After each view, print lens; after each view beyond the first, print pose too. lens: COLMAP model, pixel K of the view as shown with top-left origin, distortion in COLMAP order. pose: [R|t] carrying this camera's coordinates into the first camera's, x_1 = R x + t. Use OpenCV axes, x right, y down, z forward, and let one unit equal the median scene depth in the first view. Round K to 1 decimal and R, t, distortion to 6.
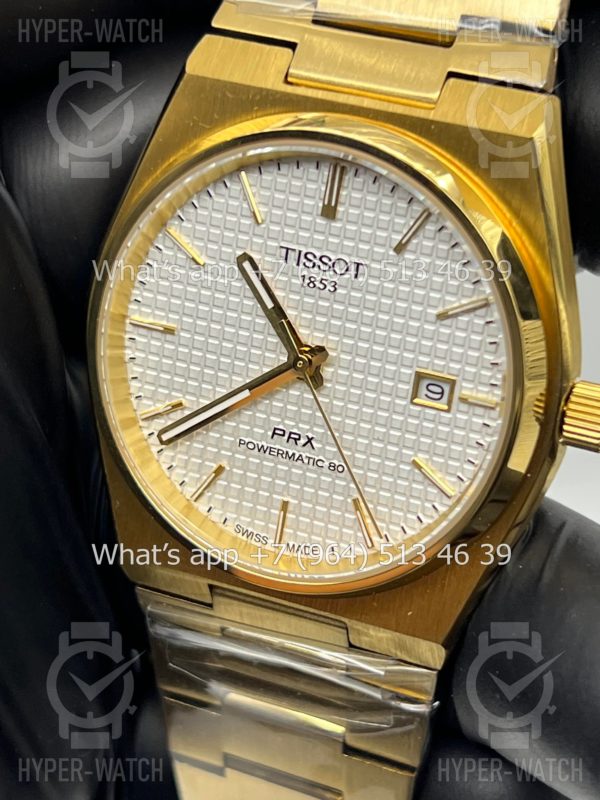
lens RADIAL K [[1879.5, 0, 301.3], [0, 1879.5, 411.3], [0, 0, 1]] dist [0.174501, 0.000000]
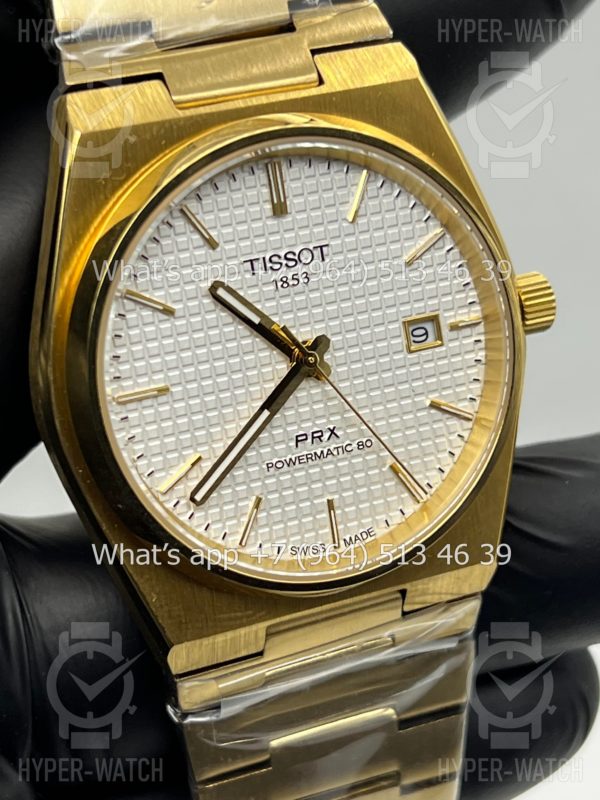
lens RADIAL K [[1879.5, 0, 299.2], [0, 1879.5, 394.8], [0, 0, 1]] dist [0.174501, 0.000000]
pose [[0.686045, -0.366583, 0.628458, -0.637940], [0.425818, 0.902702, 0.061713, -0.072474], [-0.589933, 0.225271, 0.775392, 0.227451]]
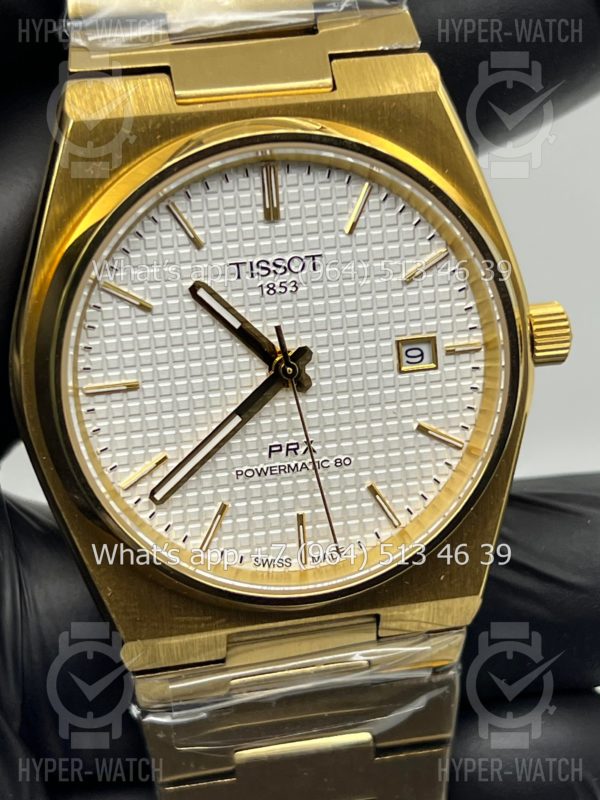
lens RADIAL K [[1879.5, 0, 302.0], [0, 1879.5, 395.6], [0, 0, 1]] dist [0.174501, 0.000000]
pose [[0.816028, -0.294758, 0.497208, -0.484065], [0.335329, 0.942066, 0.008133, -0.018437], [-0.470800, 0.160092, 0.867593, 0.144706]]
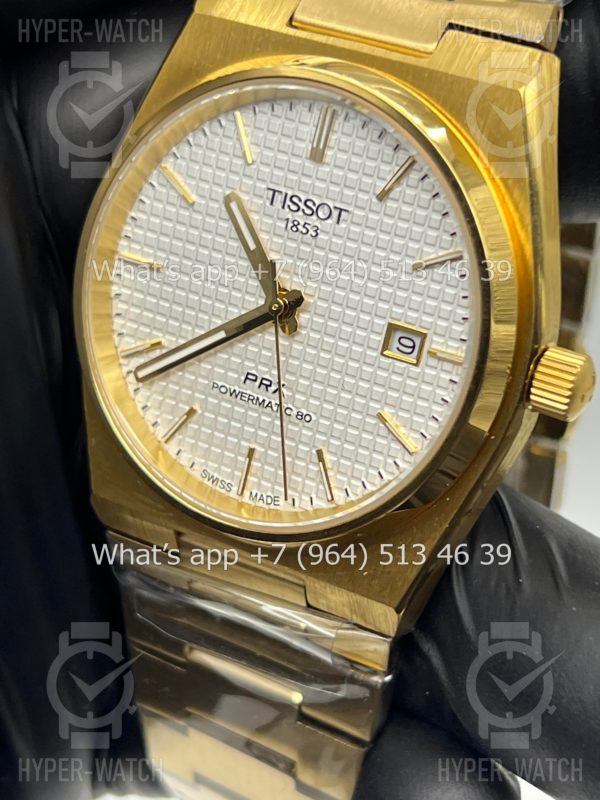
lens RADIAL K [[1879.5, 0, 300.5], [0, 1879.5, 405.9], [0, 0, 1]] dist [0.174501, 0.000000]
pose [[0.991125, 0.092565, -0.095410, 0.110804], [-0.098354, 0.993468, -0.057860, 0.081791], [0.089431, 0.066731, 0.993755, 0.022148]]
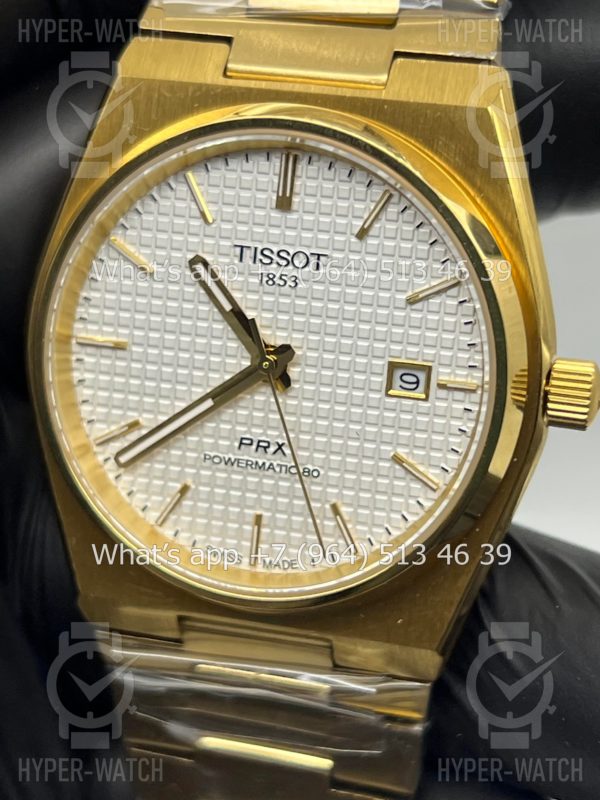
lens RADIAL K [[1879.5, 0, 300.4], [0, 1879.5, 401.8], [0, 0, 1]] dist [0.174501, 0.000000]
pose [[0.991975, -0.077364, 0.100000, -0.079059], [0.085954, 0.992696, -0.084653, 0.074613], [-0.092720, 0.092569, 0.991380, 0.057525]]
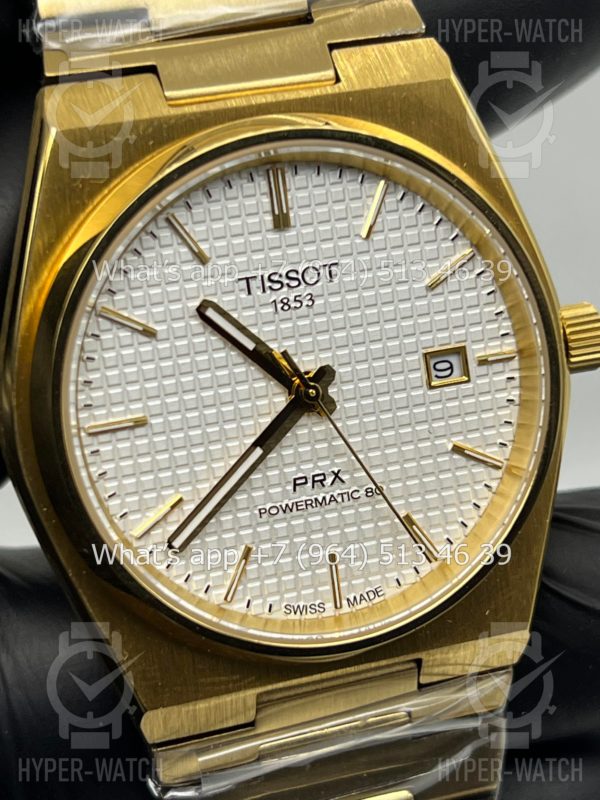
lens RADIAL K [[1879.5, 0, 289.5], [0, 1879.5, 390.8], [0, 0, 1]] dist [0.174501, 0.000000]
pose [[0.757154, -0.328322, 0.564732, -0.503779], [0.397790, 0.917476, 0.000069, -0.030141], [-0.518151, 0.224593, 0.825274, 0.273243]]
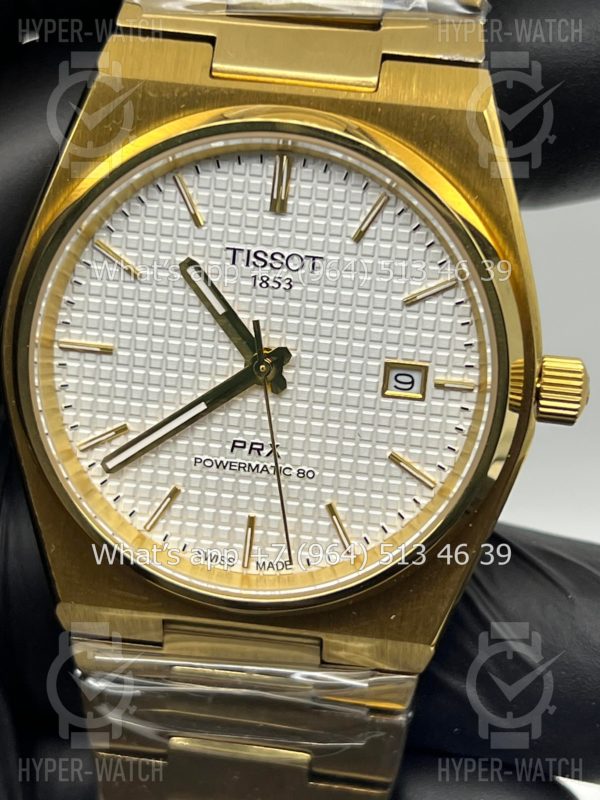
lens RADIAL K [[1879.5, 0, 296.0], [0, 1879.5, 397.8], [0, 0, 1]] dist [0.174501, 0.000000]
pose [[0.958038, -0.103863, 0.267162, -0.237704], [0.118439, 0.992195, -0.038992, 0.028449], [-0.261027, 0.068999, 0.962862, 0.082048]]
